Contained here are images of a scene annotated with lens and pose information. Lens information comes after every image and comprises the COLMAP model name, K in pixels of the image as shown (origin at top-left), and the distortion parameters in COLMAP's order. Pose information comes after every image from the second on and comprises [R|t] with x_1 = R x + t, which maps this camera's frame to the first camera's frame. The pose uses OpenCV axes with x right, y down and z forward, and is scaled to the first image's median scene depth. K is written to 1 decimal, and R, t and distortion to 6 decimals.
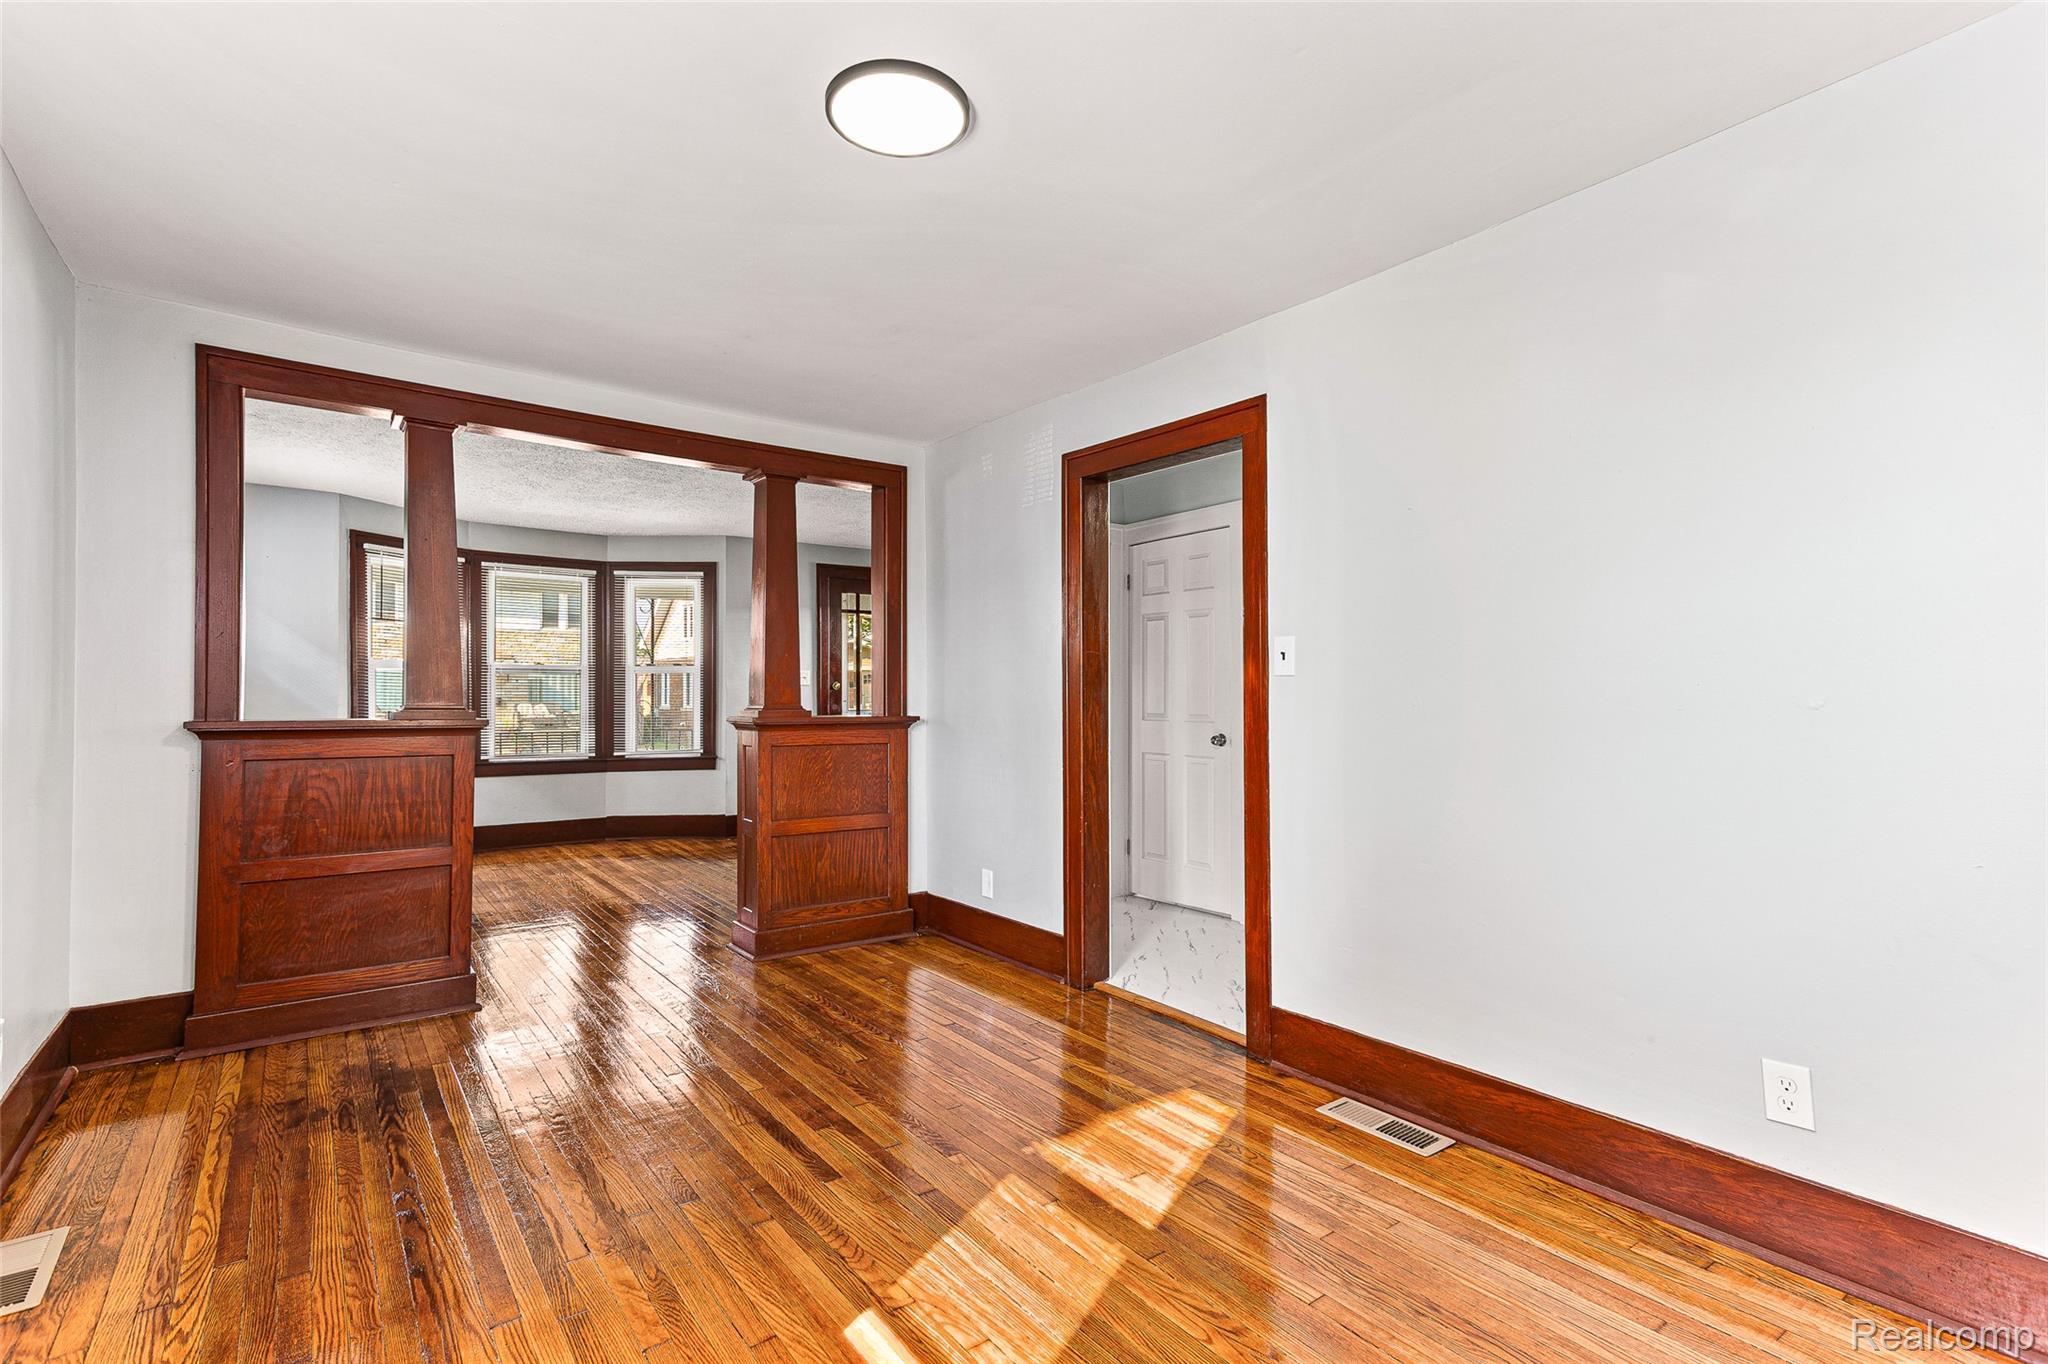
lens RADIAL K [[959.6, 0, 1020.5], [0, 959.6, 679.6], [0, 0, 1]] dist [0.025248, 0.003090]
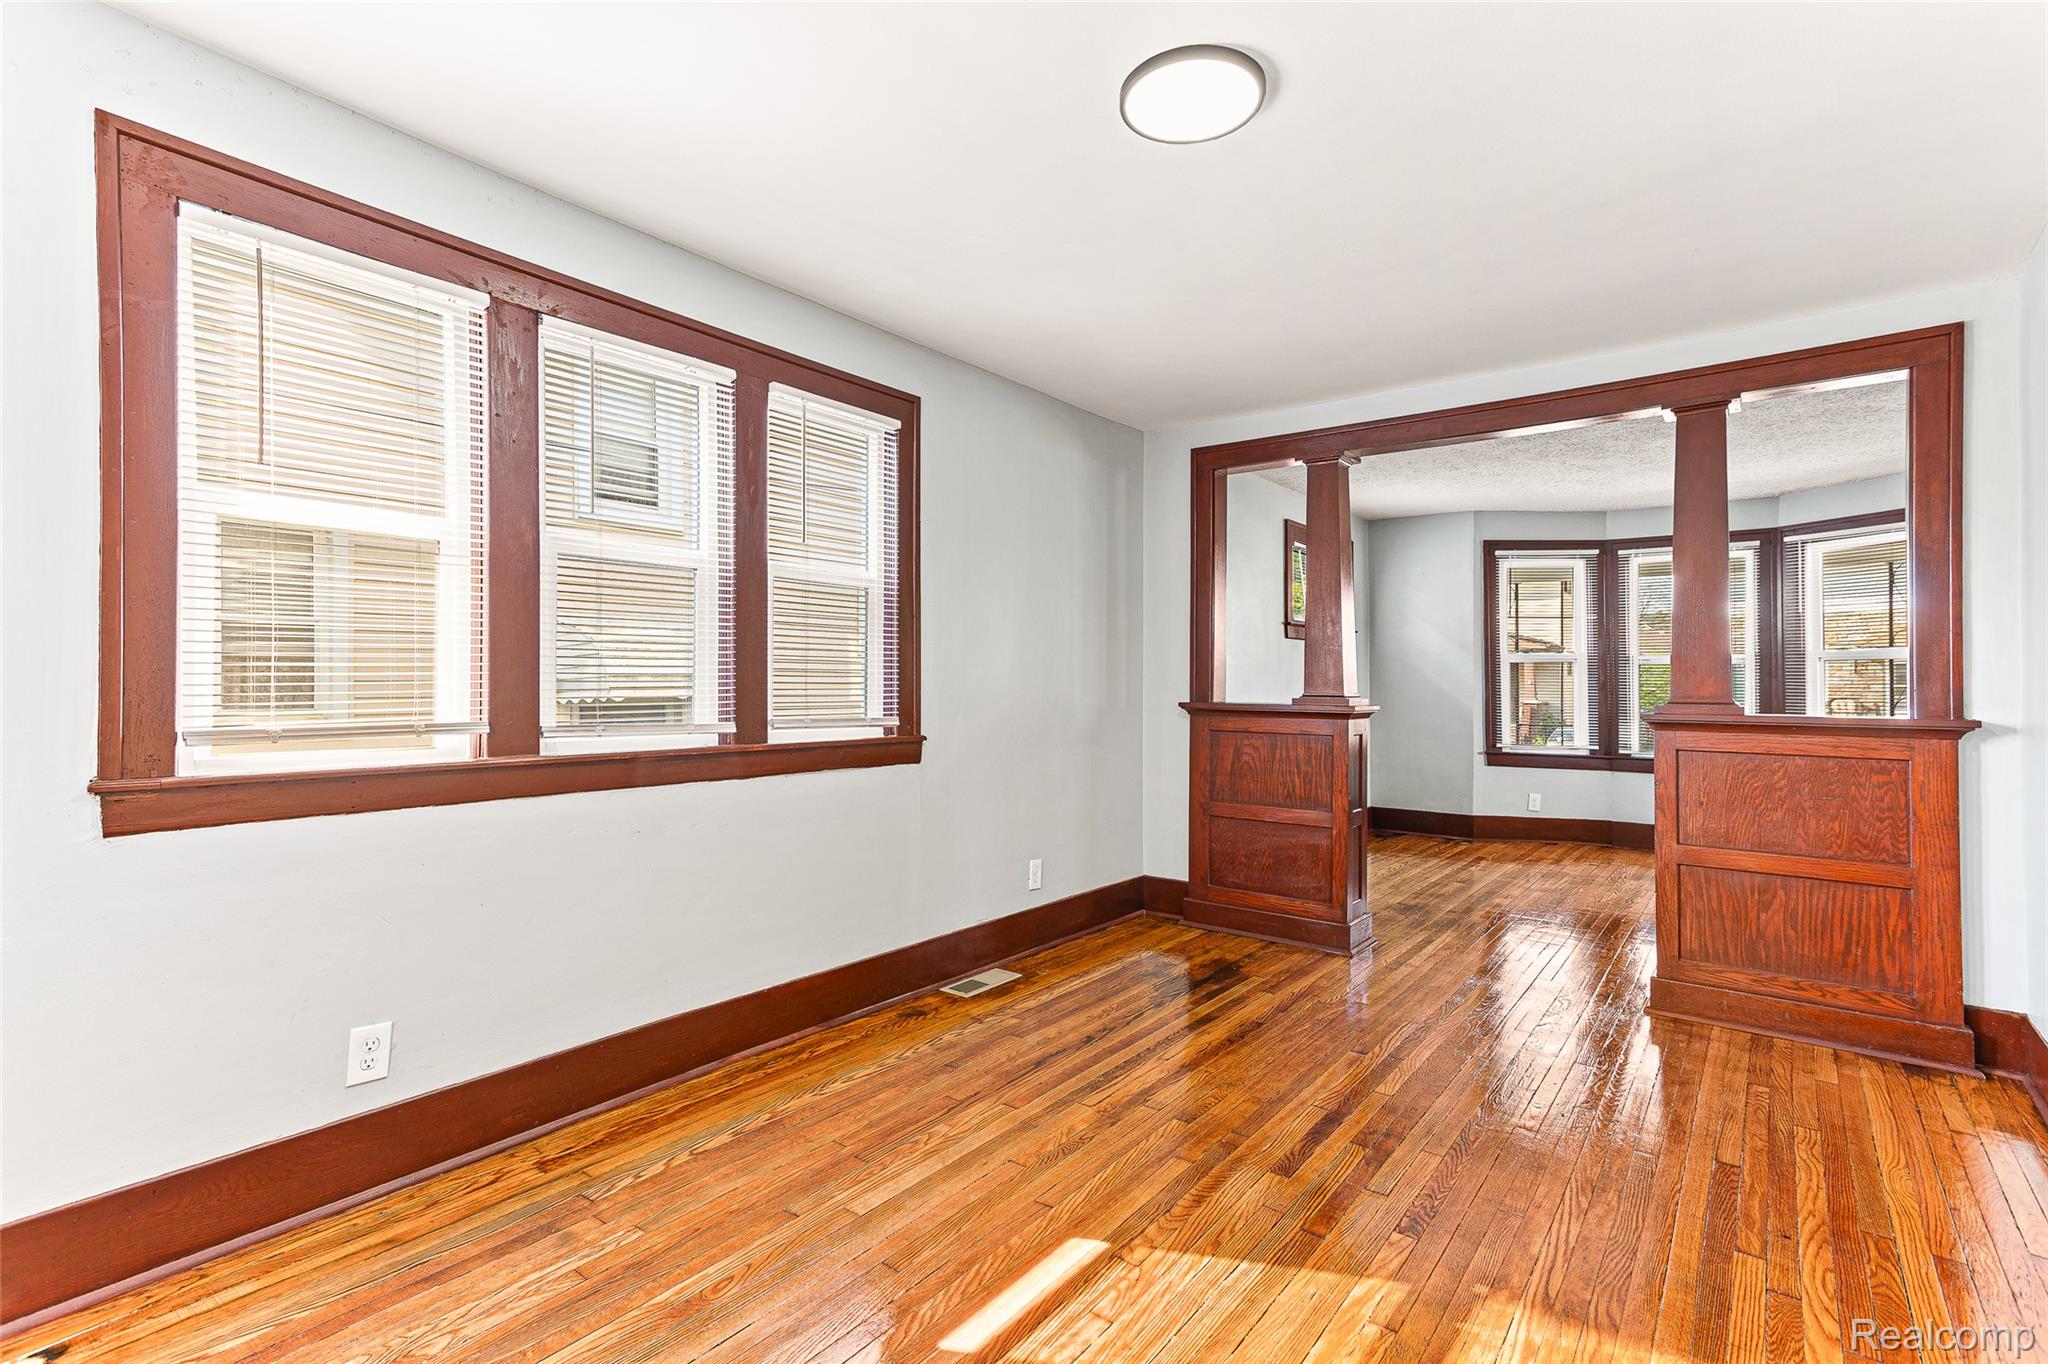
lens RADIAL K [[959.6, 0, 1019.4], [0, 959.6, 674.5], [0, 0, 1]] dist [0.025248, 0.003090]
pose [[0.271331, -0.011566, -0.962417, 0.436735], [0.012137, 0.999889, -0.008594, 0.008565], [0.962410, -0.009349, 0.271441, 0.306988]]
